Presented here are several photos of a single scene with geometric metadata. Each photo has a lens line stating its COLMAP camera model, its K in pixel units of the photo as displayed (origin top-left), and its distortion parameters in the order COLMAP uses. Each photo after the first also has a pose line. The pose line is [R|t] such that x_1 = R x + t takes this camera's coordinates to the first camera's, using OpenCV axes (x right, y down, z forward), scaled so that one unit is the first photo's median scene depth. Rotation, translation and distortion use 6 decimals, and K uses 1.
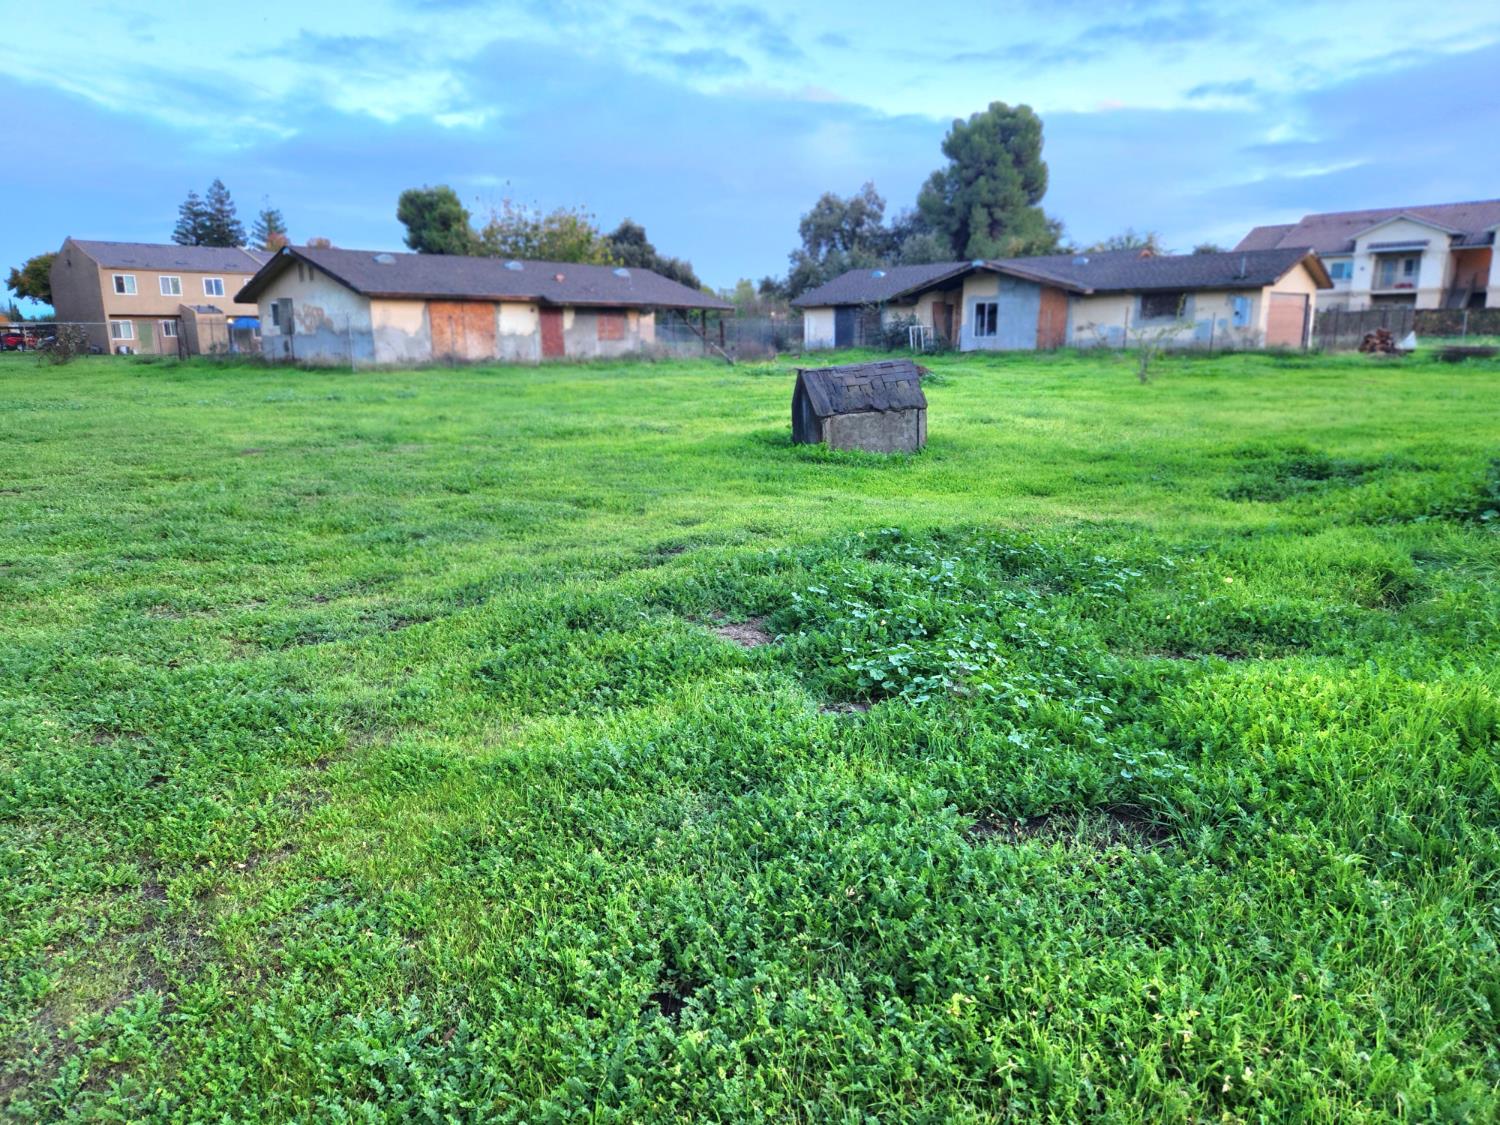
lens RADIAL K [[1042.5, 0, 750.0], [0, 1042.5, 562.5], [0, 0, 1]] dist [0.085001, -0.086770]
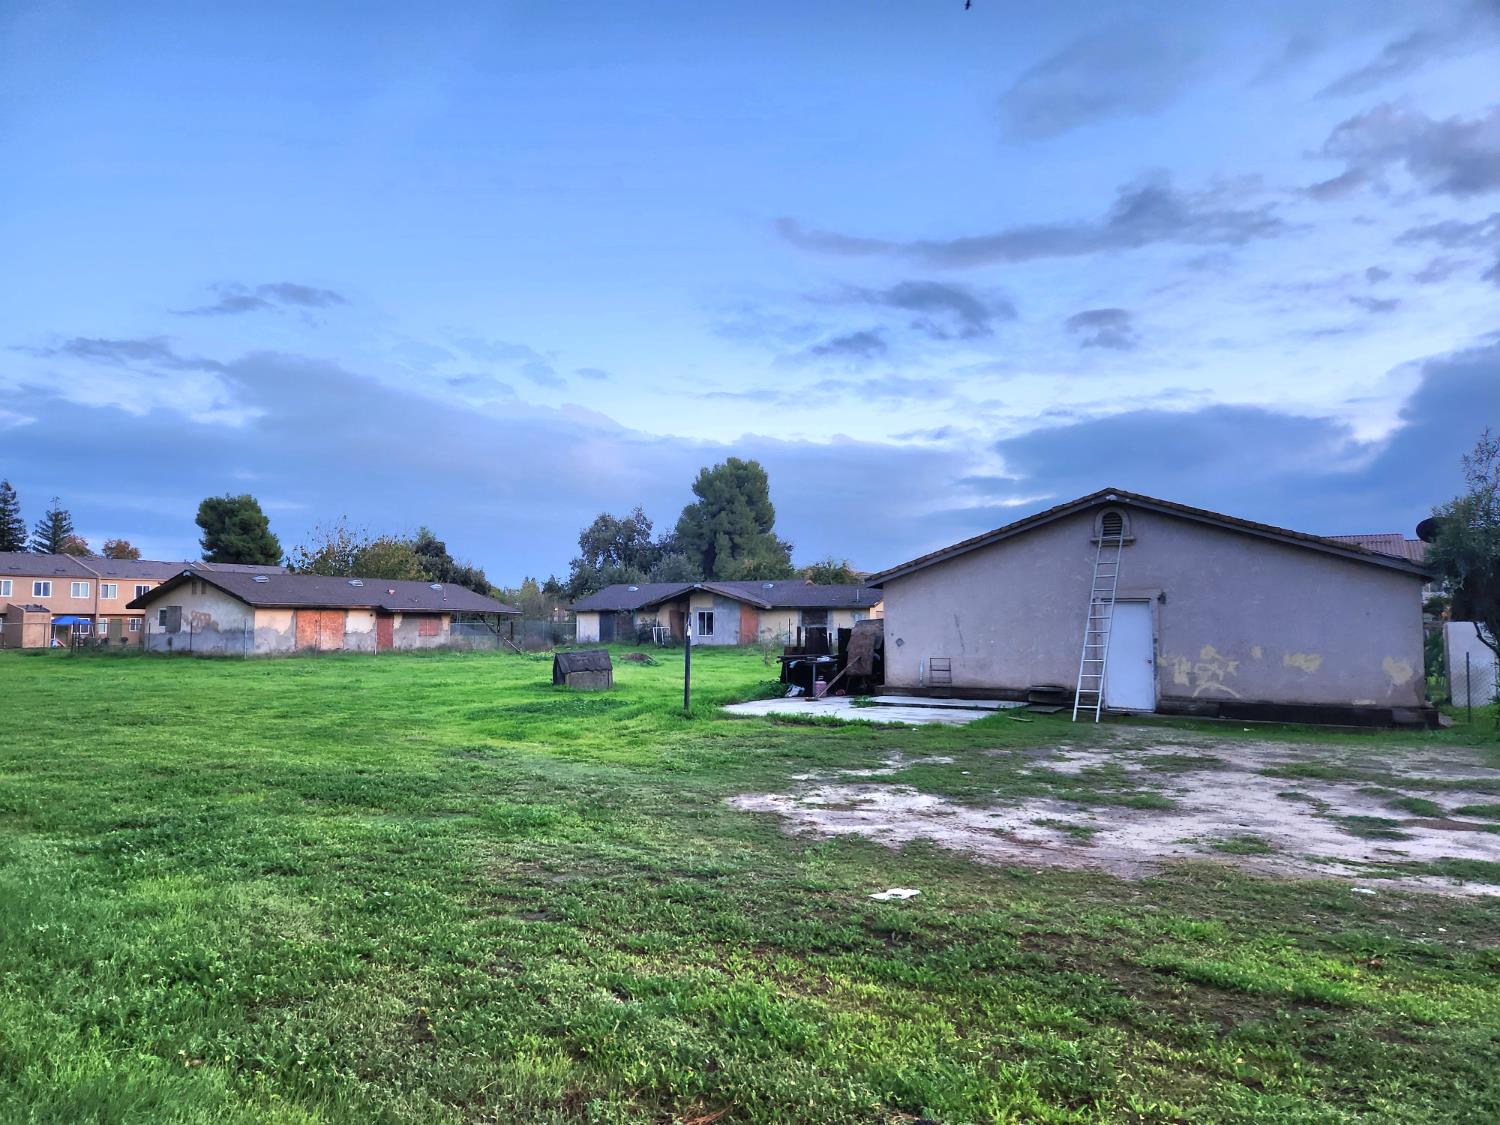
lens RADIAL K [[1042.5, 0, 750.0], [0, 1042.5, 562.5], [0, 0, 1]] dist [0.085001, -0.086770]
pose [[0.979373, 0.021778, 0.200882, 0.000071], [0.034043, 0.962179, -0.270283, 0.061272], [-0.199170, 0.271546, 0.941591, -0.306916]]
